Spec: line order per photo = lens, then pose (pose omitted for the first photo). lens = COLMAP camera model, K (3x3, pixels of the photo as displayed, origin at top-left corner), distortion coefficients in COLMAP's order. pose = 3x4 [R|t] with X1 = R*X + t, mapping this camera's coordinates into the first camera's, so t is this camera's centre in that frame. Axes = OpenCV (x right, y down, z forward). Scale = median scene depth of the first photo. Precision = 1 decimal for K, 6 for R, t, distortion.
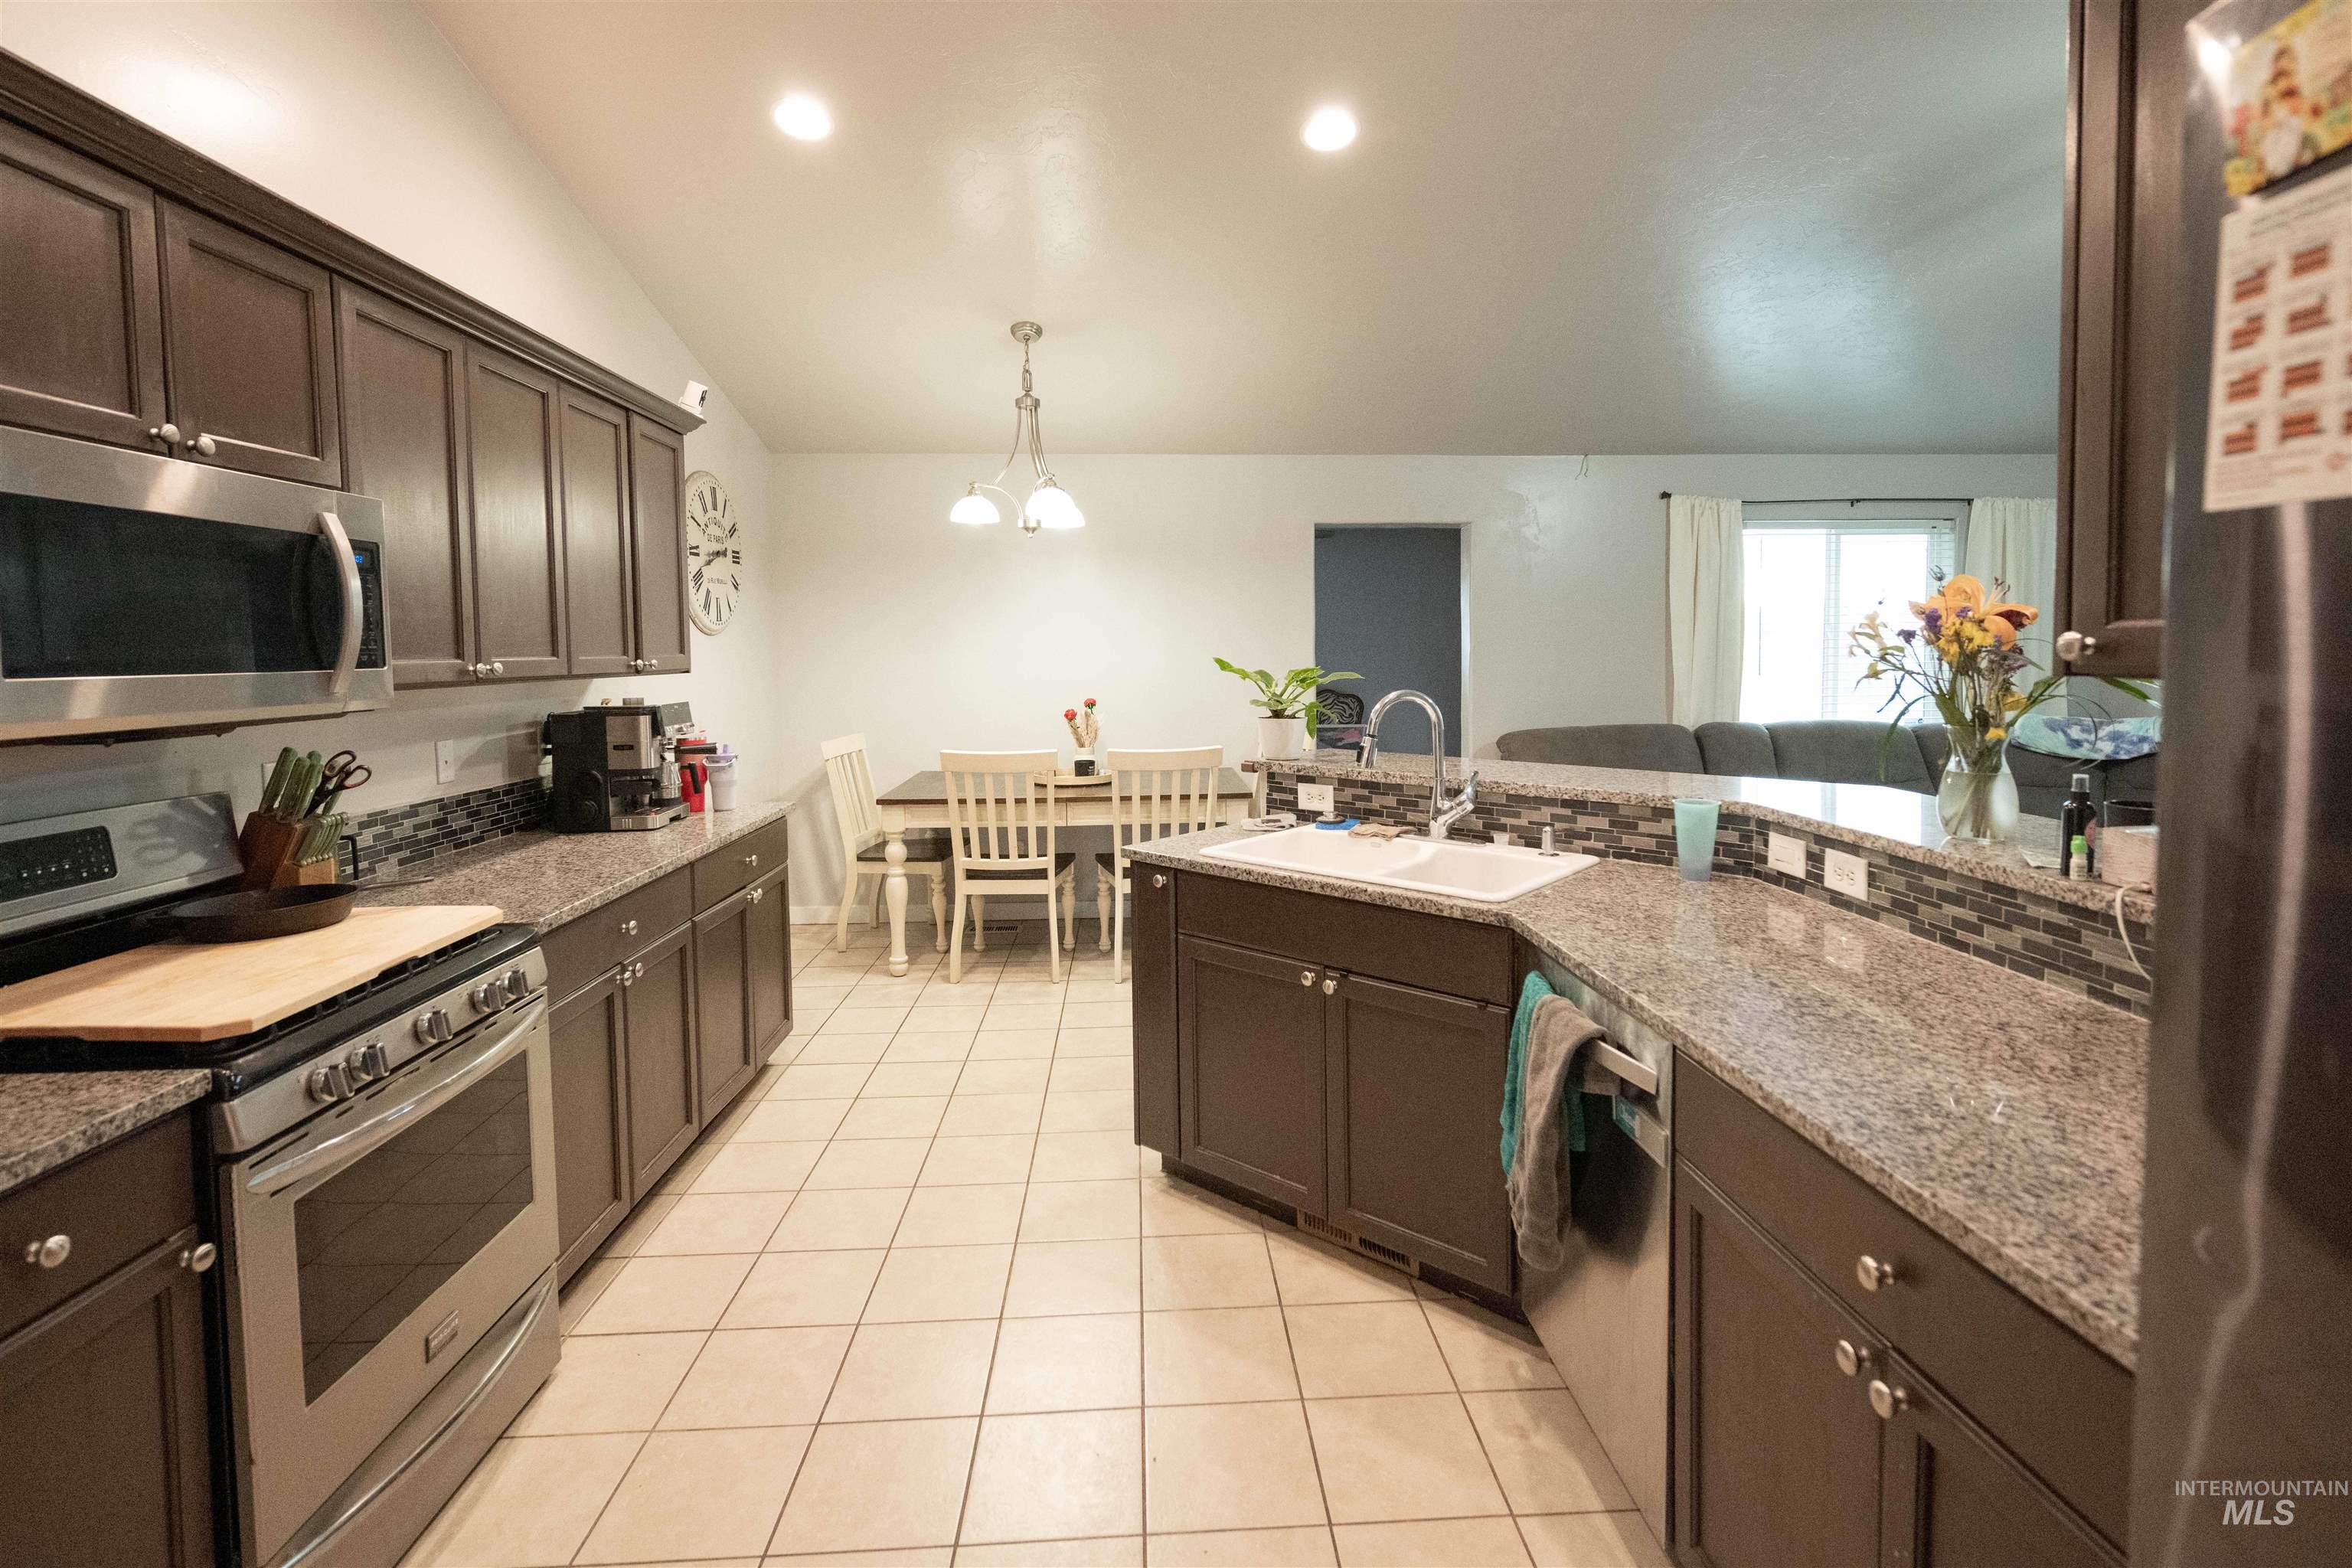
lens RADIAL K [[1105.3, 0, 1216.3], [0, 1105.3, 718.2], [0, 0, 1]] dist [0.026510, 0.001156]
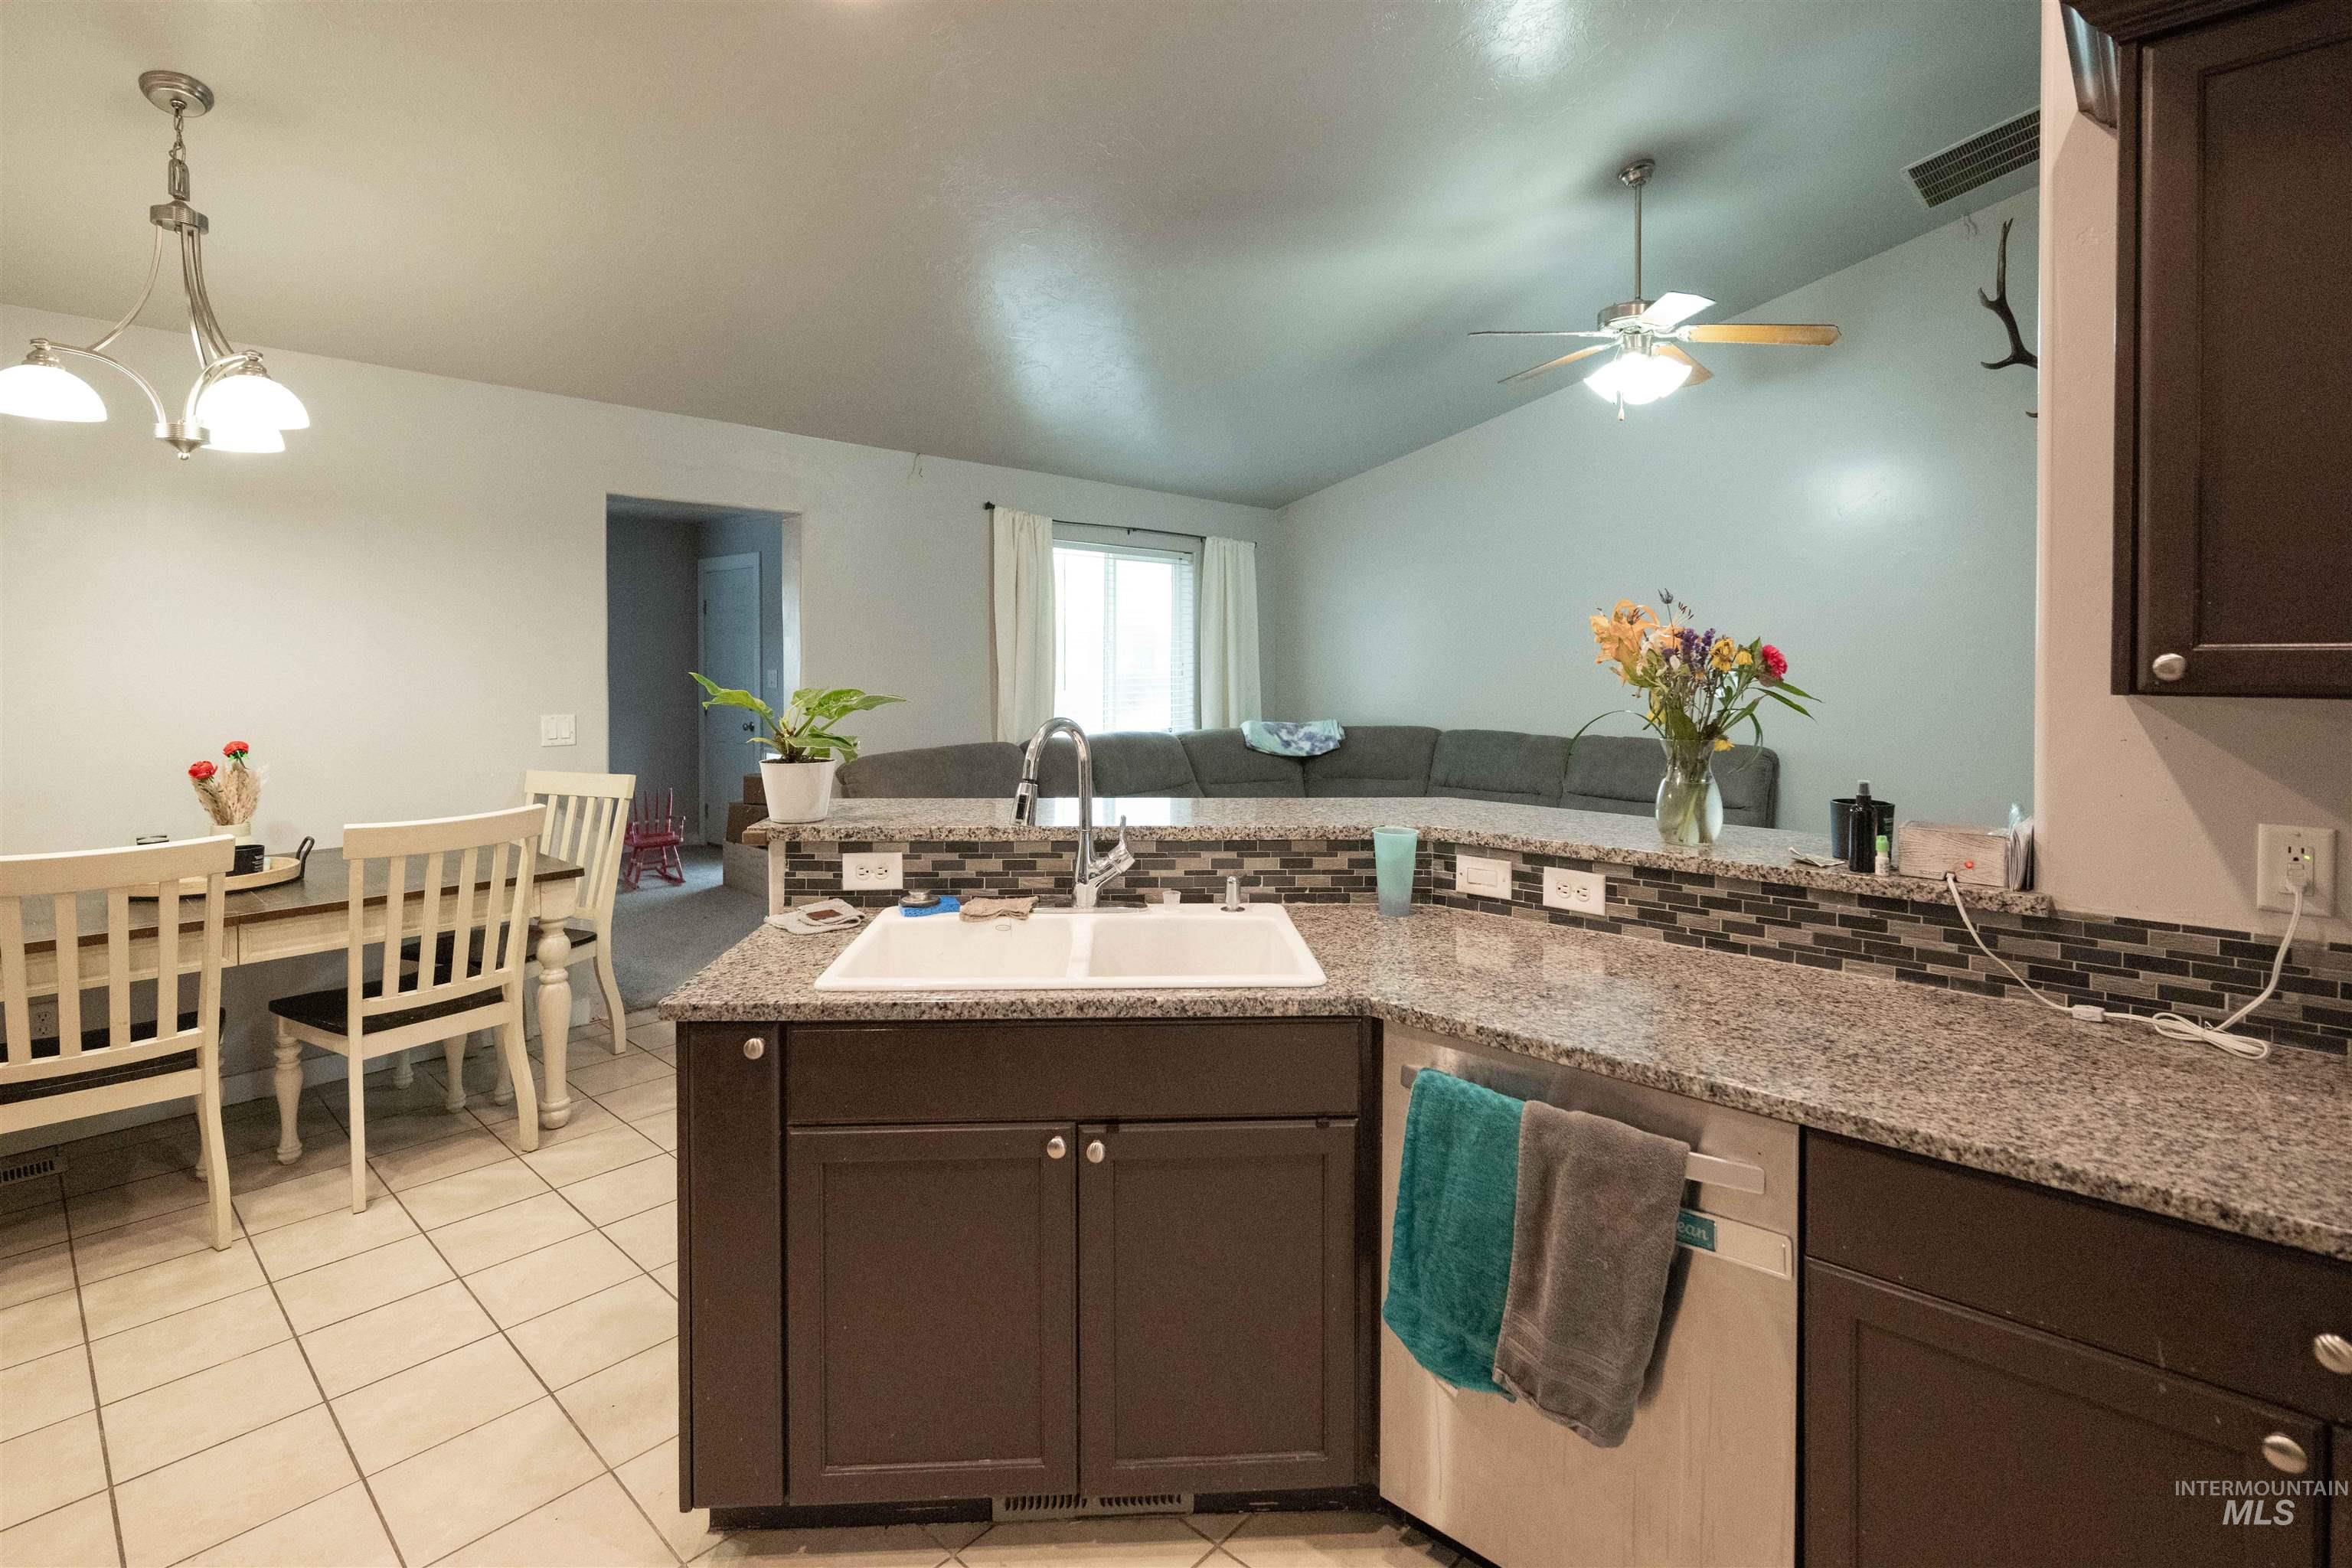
lens RADIAL K [[1105.2, 0, 1180.4], [0, 1105.2, 679.8], [0, 0, 1]] dist [0.001198, -0.001559]
pose [[0.724194, -0.003836, 0.689585, -0.235306], [0.035953, 0.998835, -0.032201, -0.019182], [-0.688658, 0.048112, 0.723488, 0.317131]]
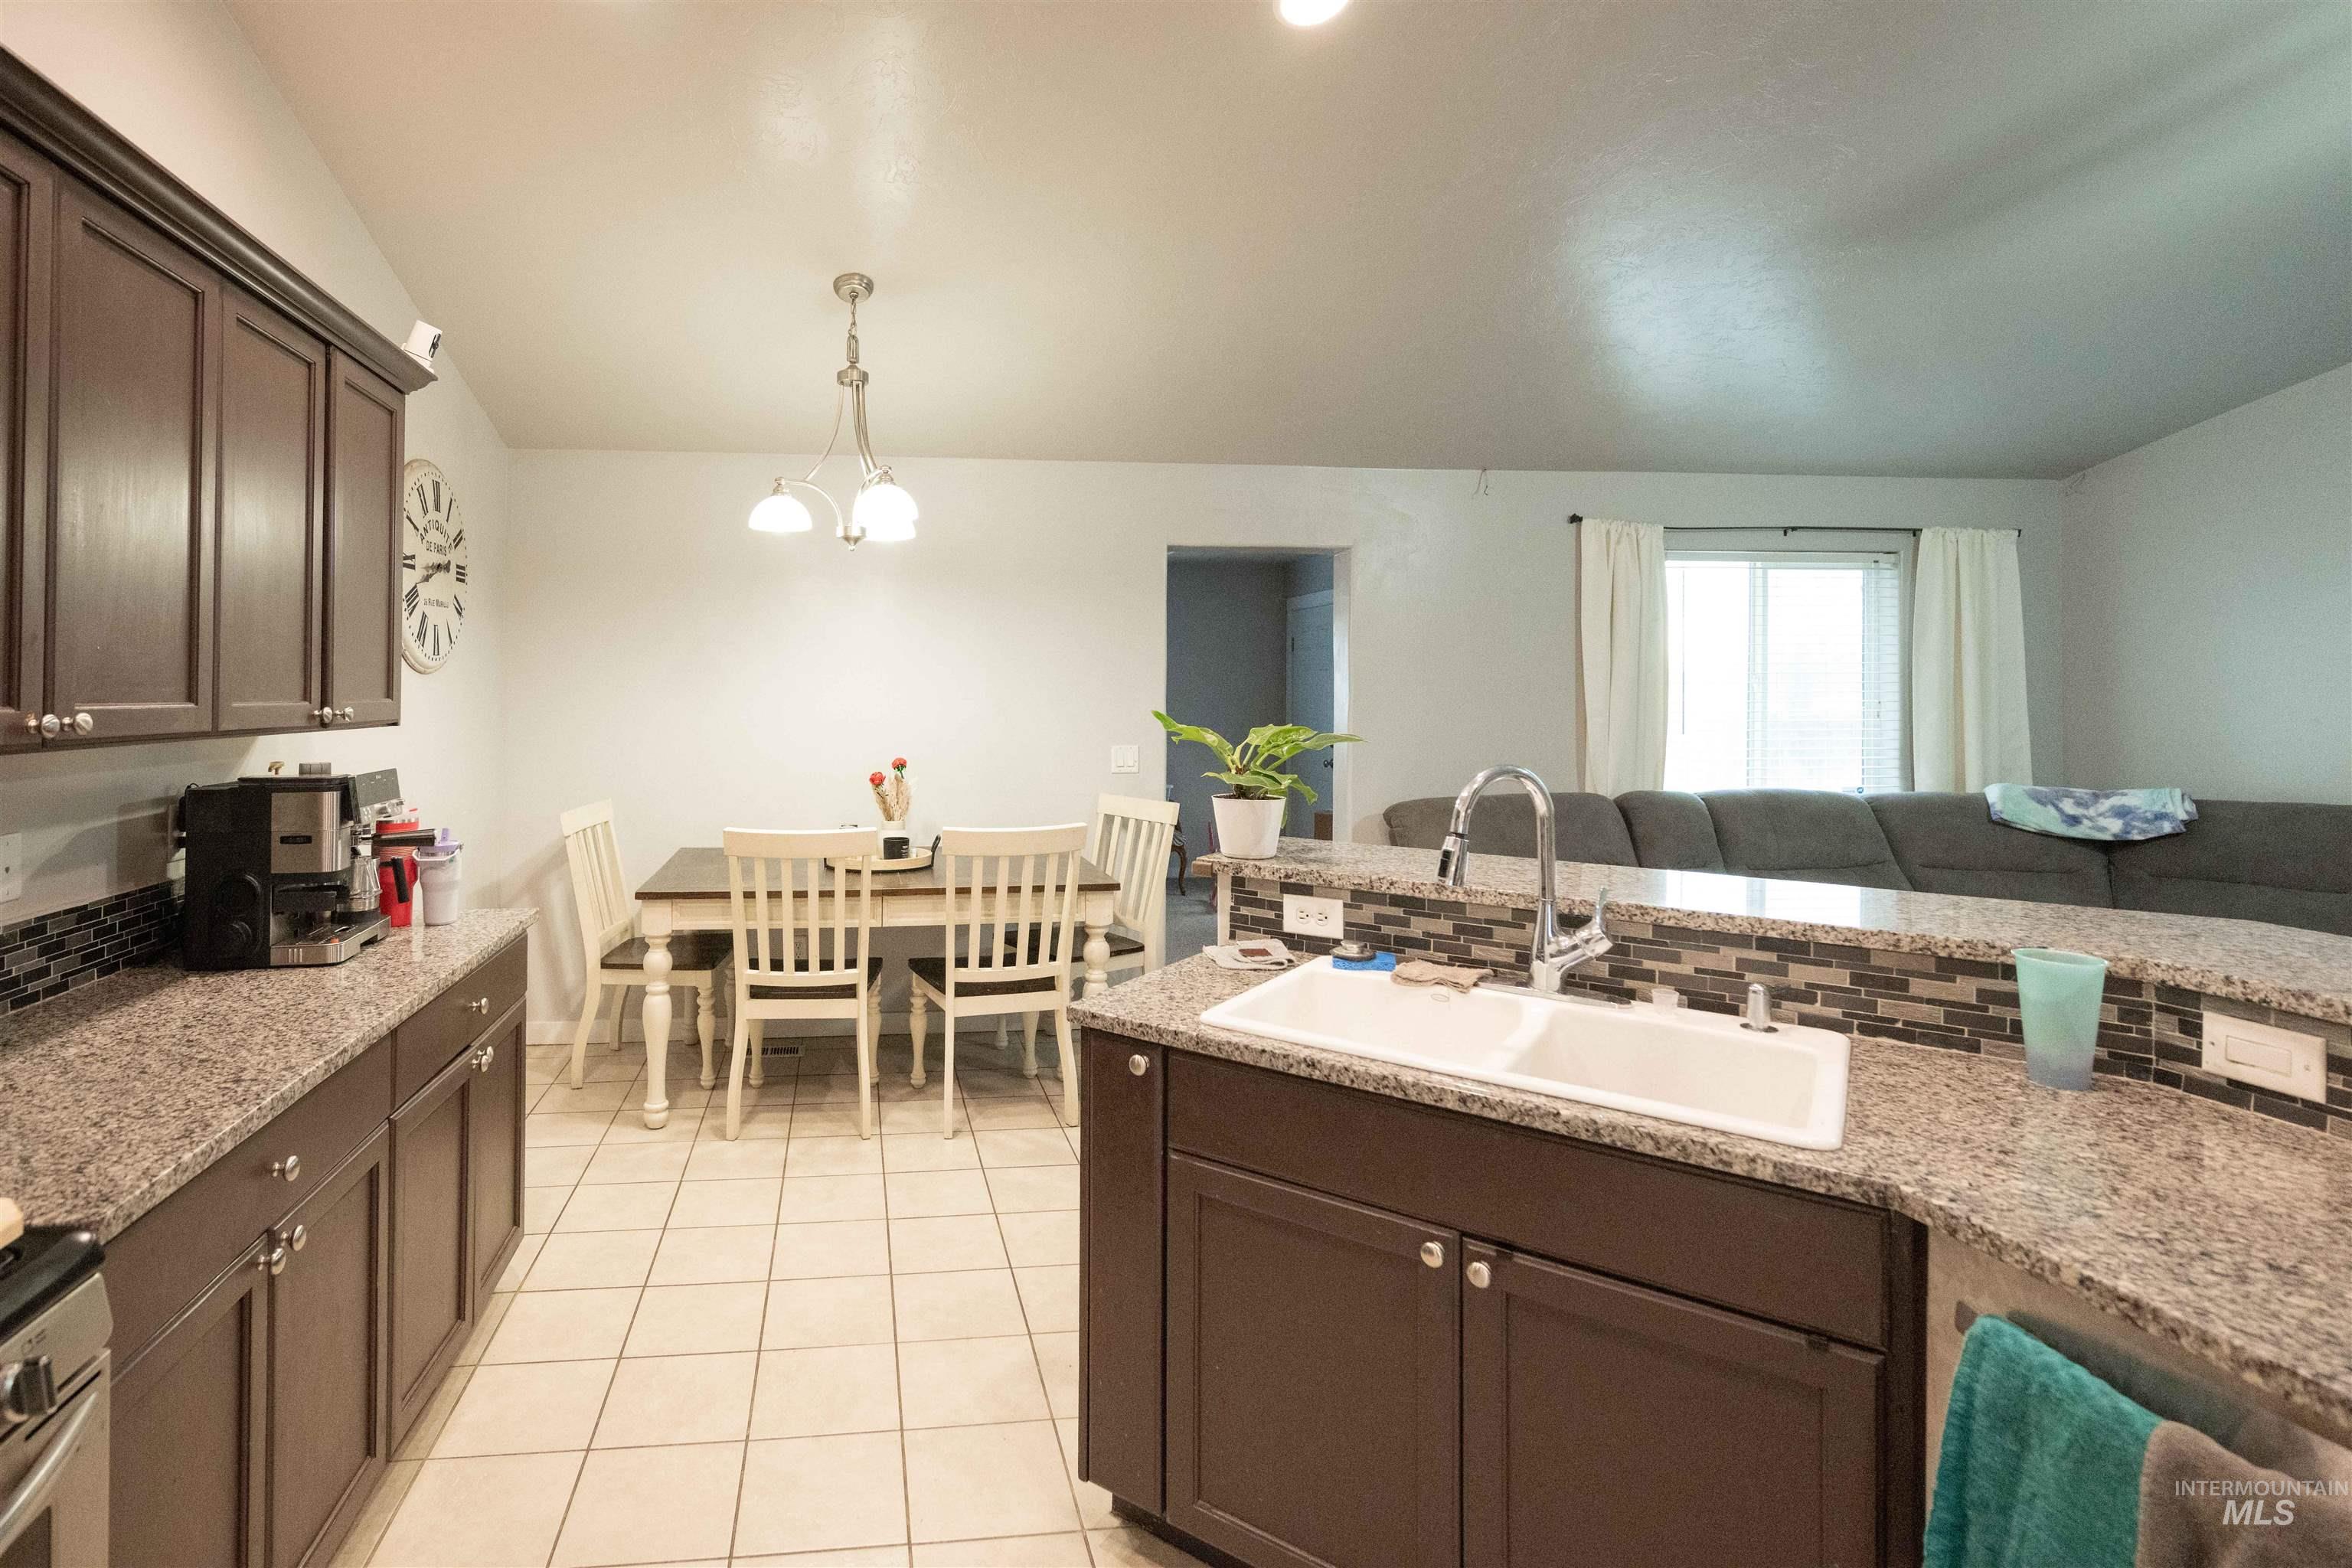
lens RADIAL K [[1138.2, 0, 970.7], [0, 1138.2, 682.2], [0, 0, 1]] dist [0.001153, 0.000230]
pose [[0.999403, 0.009906, 0.033097, -0.135847], [-0.007480, 0.997330, -0.072642, -0.018456], [-0.033728, 0.072351, 0.996809, 0.267780]]
